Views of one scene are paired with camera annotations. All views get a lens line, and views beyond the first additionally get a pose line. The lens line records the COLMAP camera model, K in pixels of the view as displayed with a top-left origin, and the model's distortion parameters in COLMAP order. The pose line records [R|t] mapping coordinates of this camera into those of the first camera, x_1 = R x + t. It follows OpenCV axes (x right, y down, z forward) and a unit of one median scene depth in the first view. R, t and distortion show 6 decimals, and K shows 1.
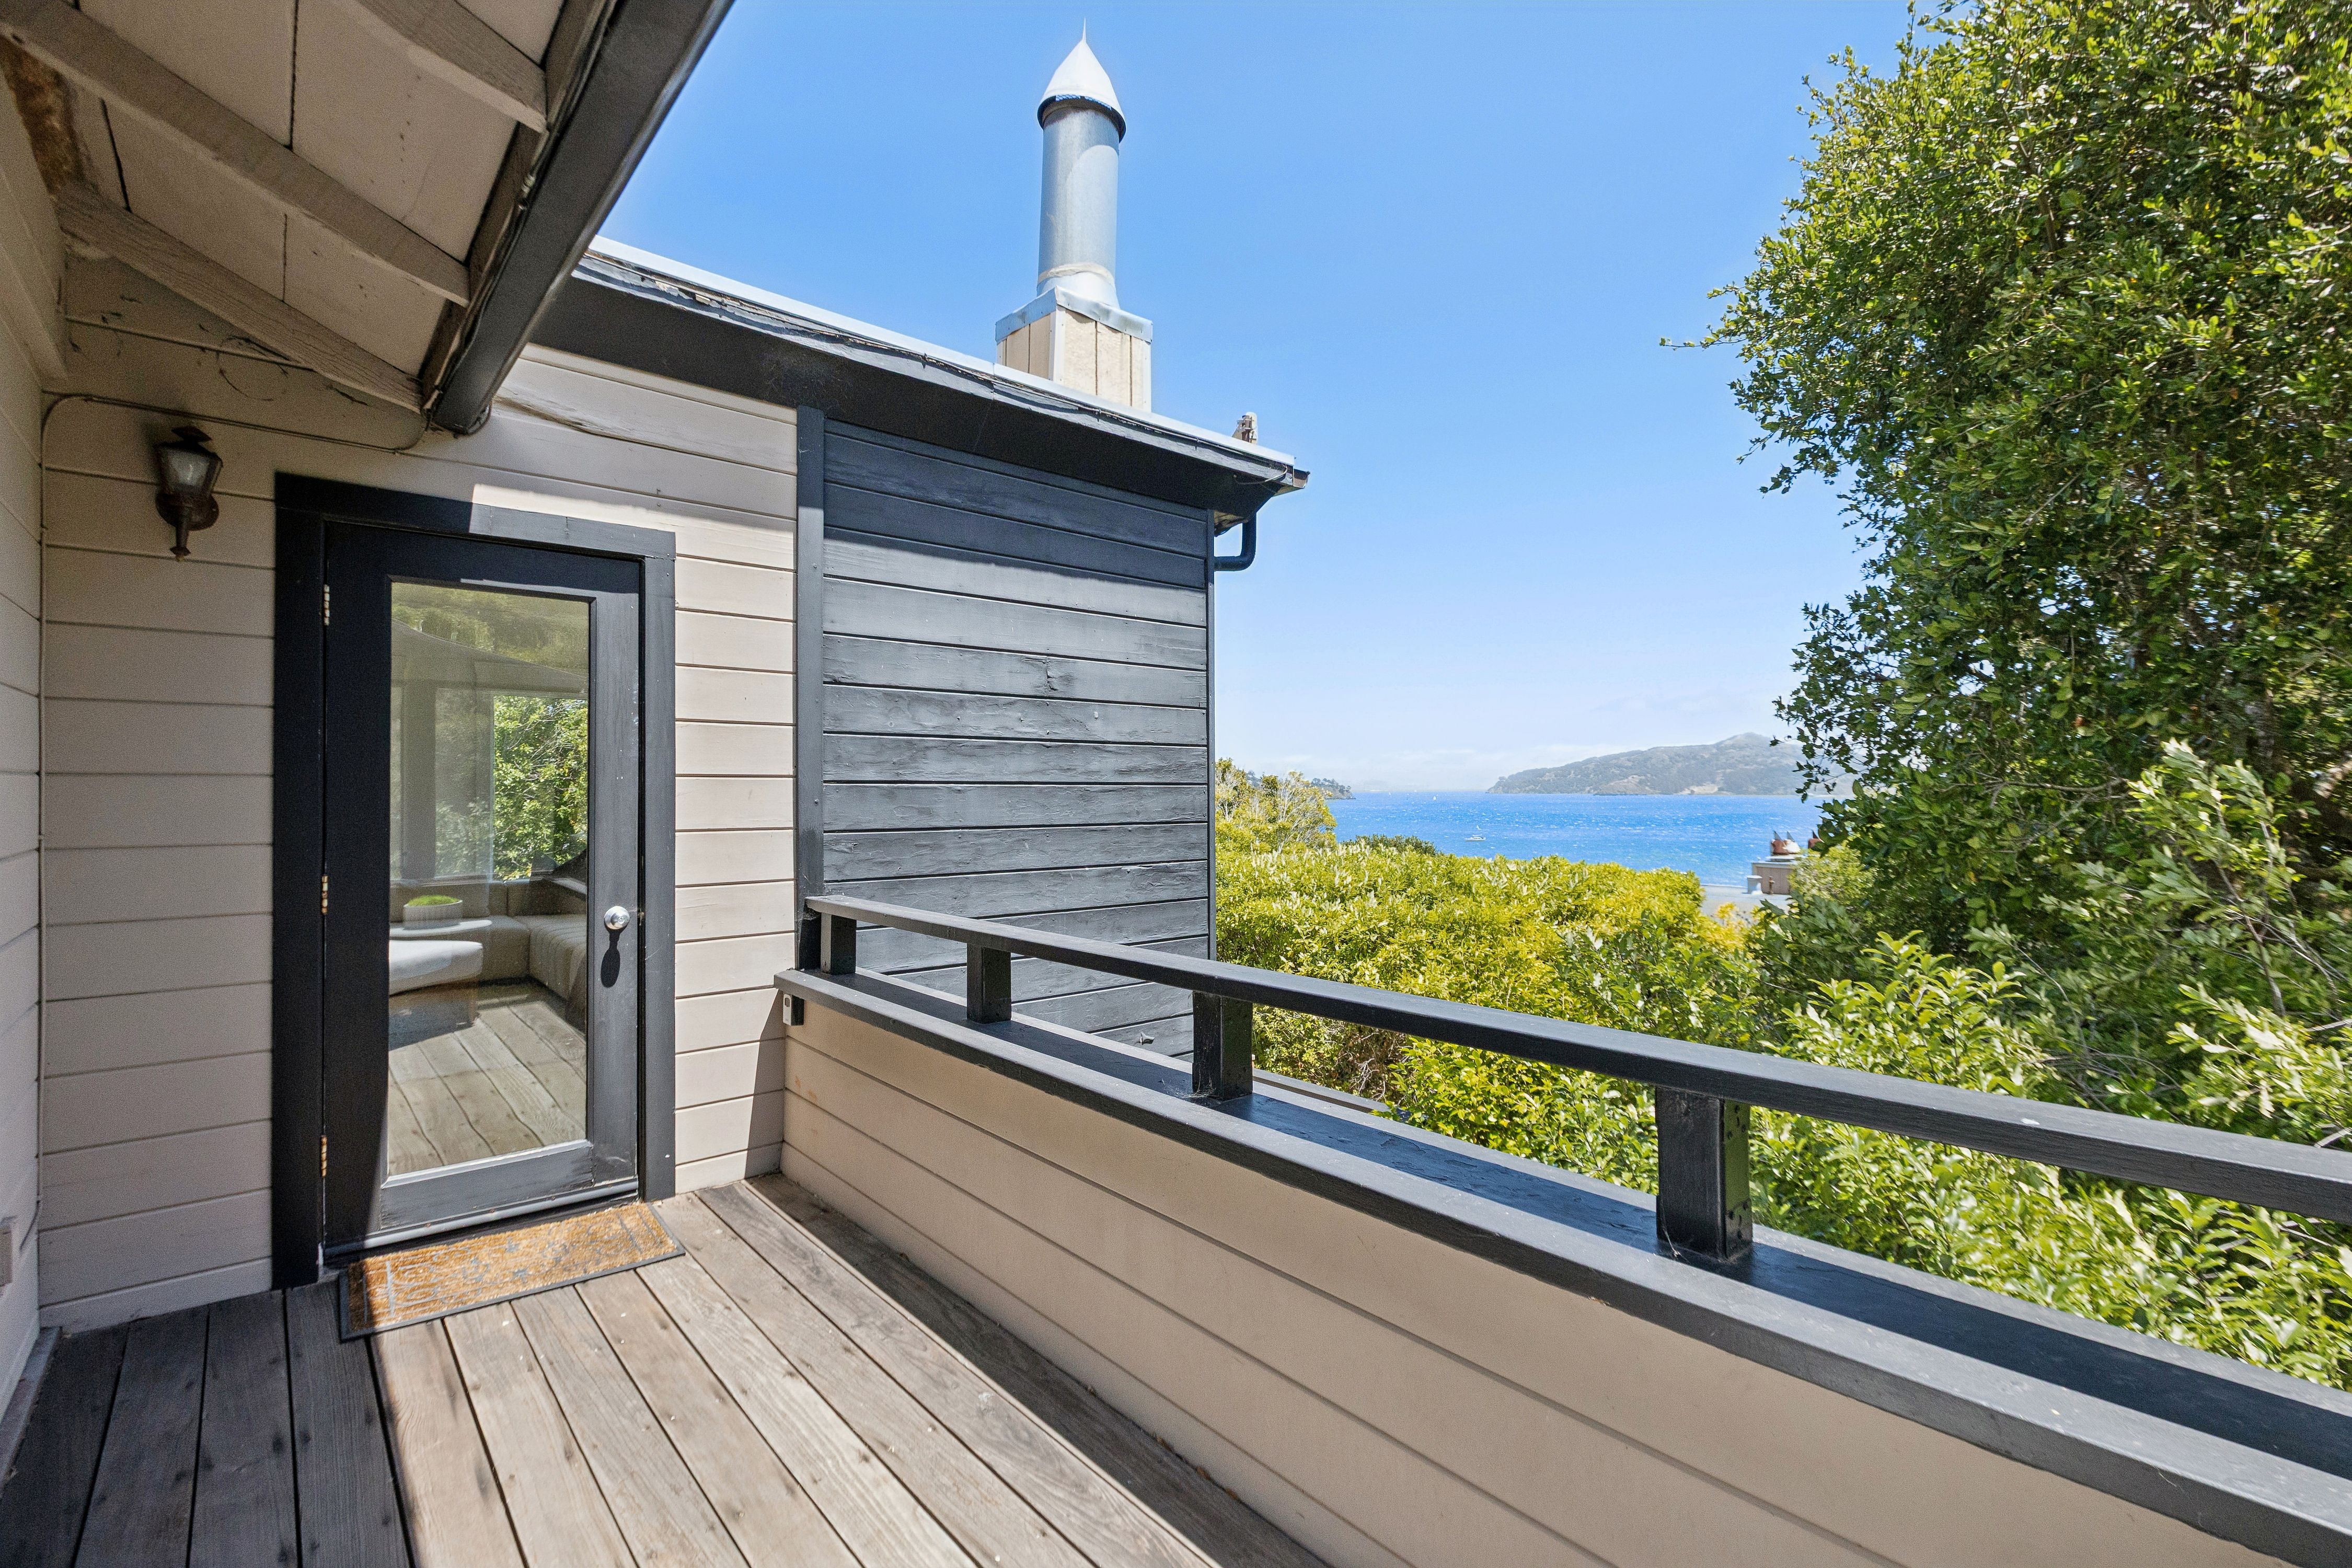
lens RADIAL K [[1040.3, 0, 1194.4], [0, 1040.3, 784.6], [0, 0, 1]] dist [0.003654, 0.001671]
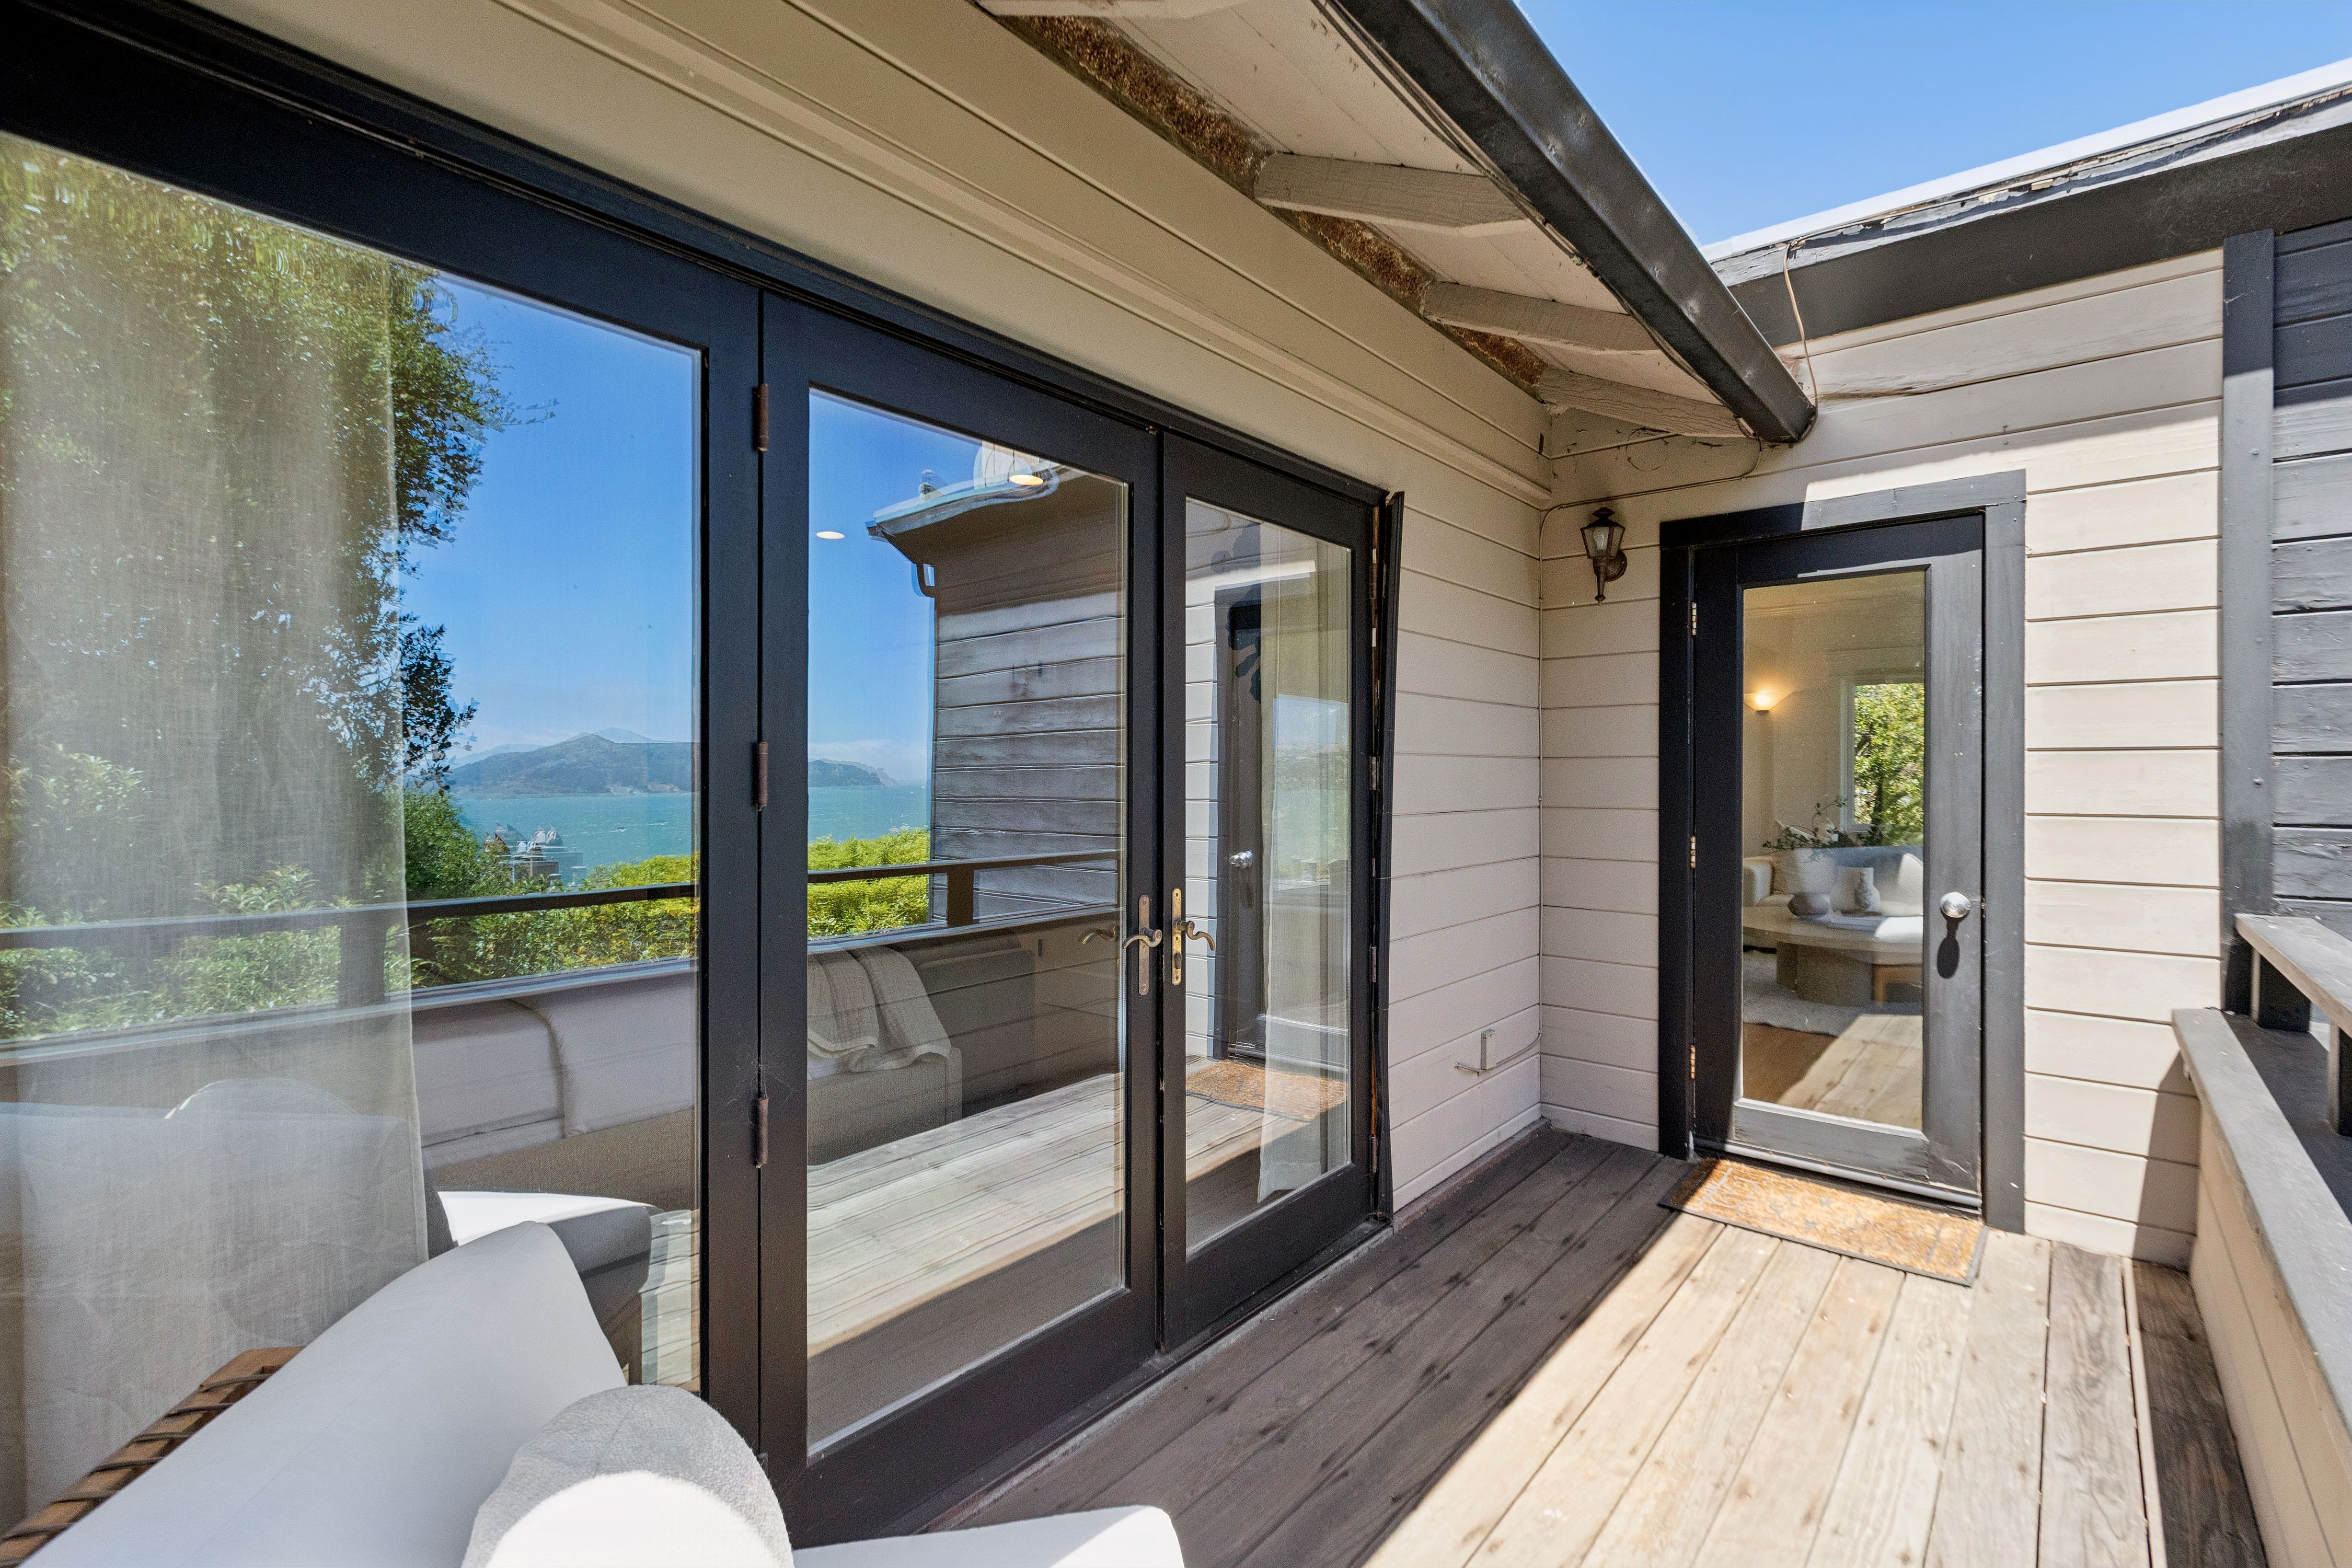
lens RADIAL K [[1040.3, 0, 1201.0], [0, 1040.3, 779.5], [0, 0, 1]] dist [0.003654, 0.001671]
pose [[0.168683, 0.001748, -0.985669, 0.249940], [0.002750, 0.999994, 0.002244, 0.012401], [0.985666, -0.003089, 0.168677, 0.185790]]
